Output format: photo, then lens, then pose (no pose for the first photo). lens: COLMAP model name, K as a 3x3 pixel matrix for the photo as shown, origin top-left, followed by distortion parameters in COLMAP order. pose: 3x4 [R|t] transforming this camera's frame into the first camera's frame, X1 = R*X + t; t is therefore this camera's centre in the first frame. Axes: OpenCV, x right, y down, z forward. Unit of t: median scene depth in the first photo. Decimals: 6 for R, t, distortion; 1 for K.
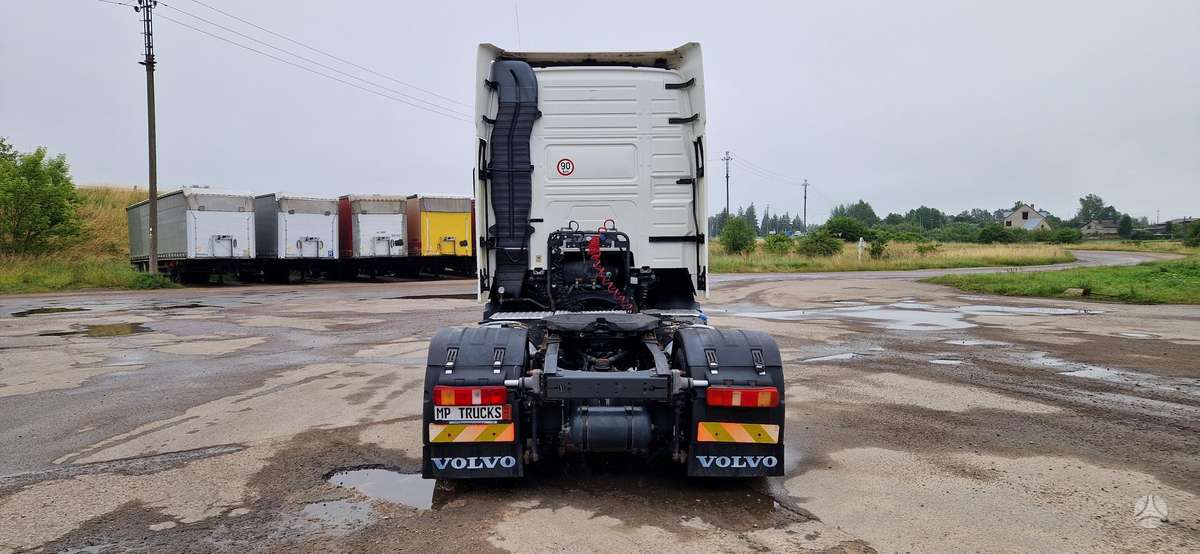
lens RADIAL K [[791.8, 0, 596.4], [0, 791.8, 280.9], [0, 0, 1]] dist [0.081845, -0.070818]
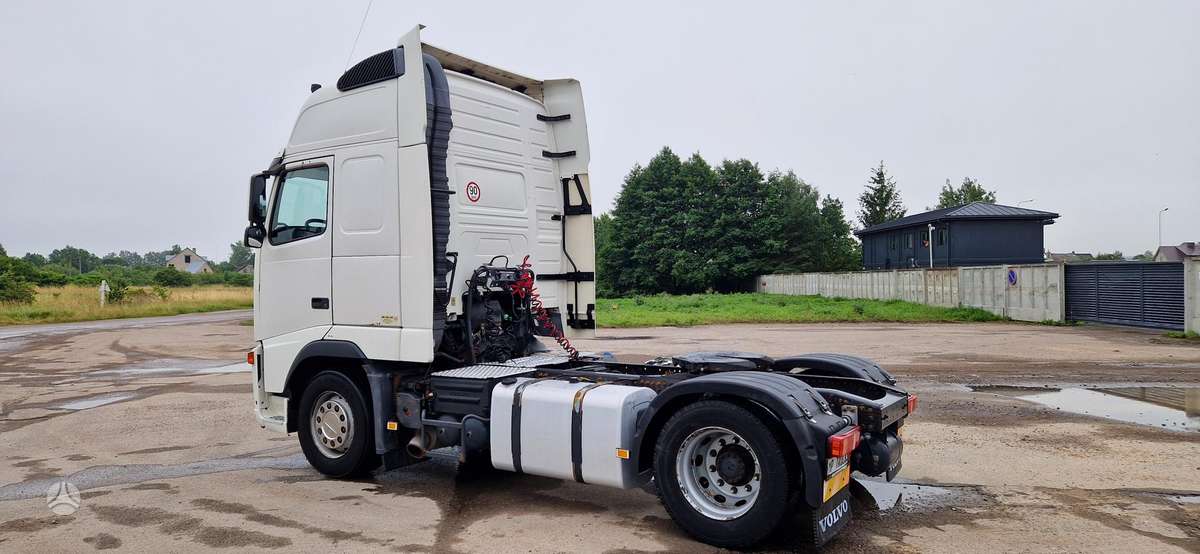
lens RADIAL K [[788.0, 0, 601.5], [0, 788.0, 278.0], [0, 0, 1]] dist [0.069212, -0.000224]
pose [[0.558516, -0.001376, 0.829493, -0.660906], [0.048960, 0.998310, -0.031310, -0.019244], [-0.828048, 0.058099, 0.557639, 0.427515]]
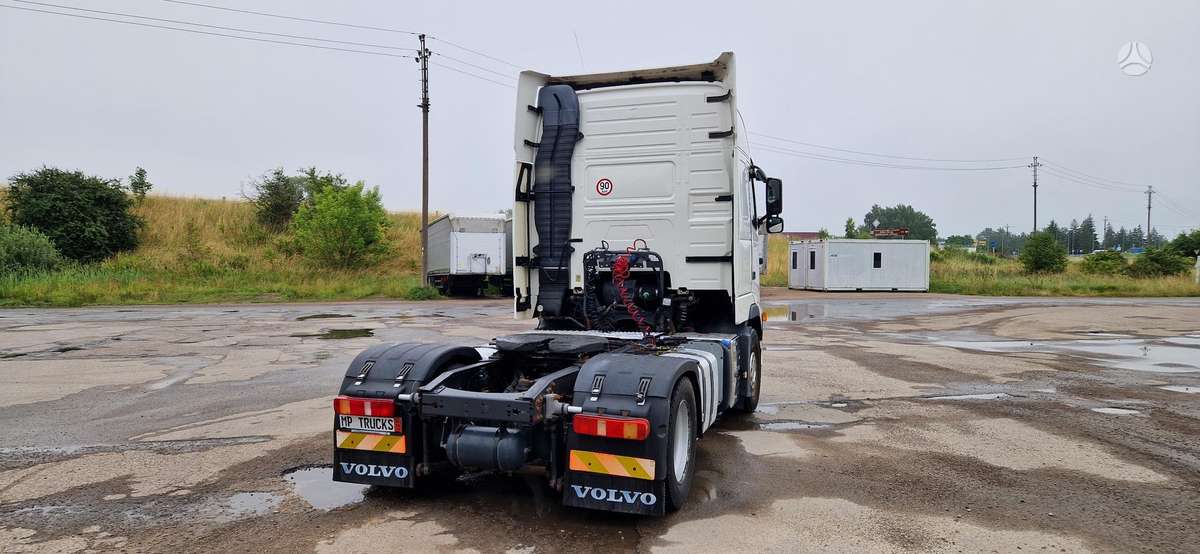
lens RADIAL K [[792.6, 0, 597.5], [0, 792.6, 286.6], [0, 0, 1]] dist [0.079008, -0.069023]
pose [[0.937256, 0.015228, -0.348310, 0.304206], [-0.020424, 0.999728, -0.011249, -0.006547], [0.348044, 0.017657, 0.937312, 0.062029]]
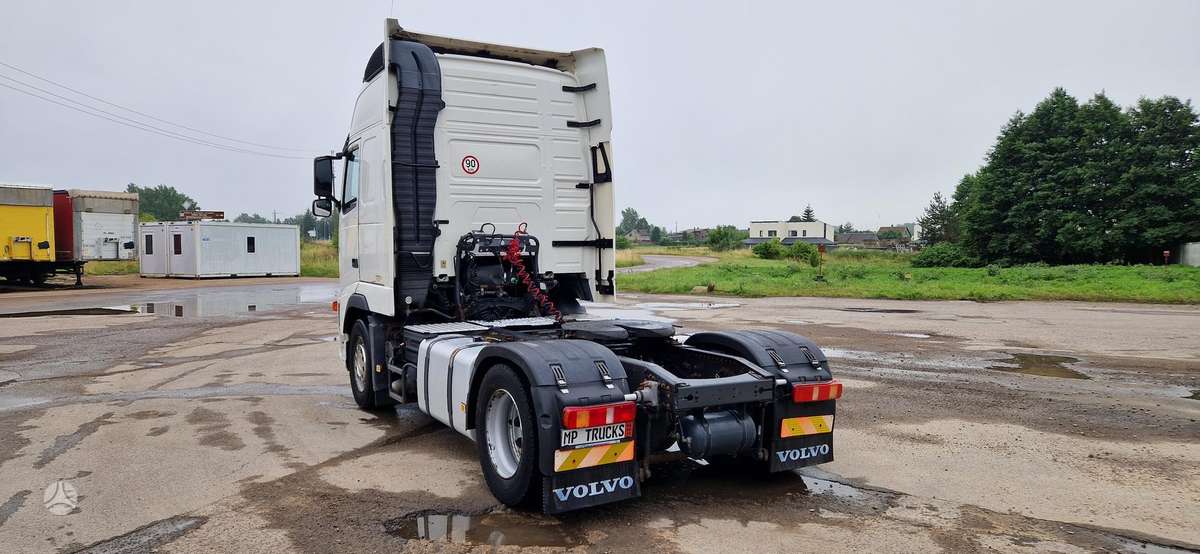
lens RADIAL K [[791.8, 0, 596.4], [0, 791.8, 280.9], [0, 0, 1]] dist [0.081845, -0.070818]
pose [[0.873138, -0.017217, 0.487168, -0.364973], [0.019536, 0.999809, 0.000319, -0.005891], [-0.487081, 0.009239, 0.873308, 0.124197]]
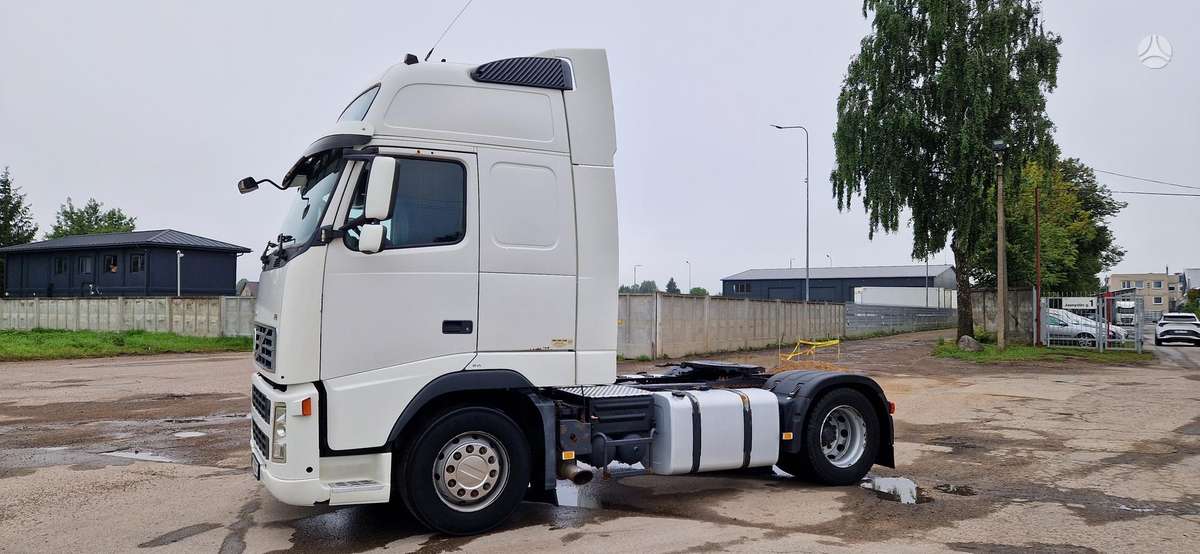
lens RADIAL K [[791.8, 0, 596.4], [0, 791.8, 280.9], [0, 0, 1]] dist [0.081845, -0.070818]
pose [[-0.434263, 0.030855, 0.900258, -0.802434], [0.037645, 0.999162, -0.016086, -0.055600], [-0.899999, 0.026905, -0.435060, 1.280923]]
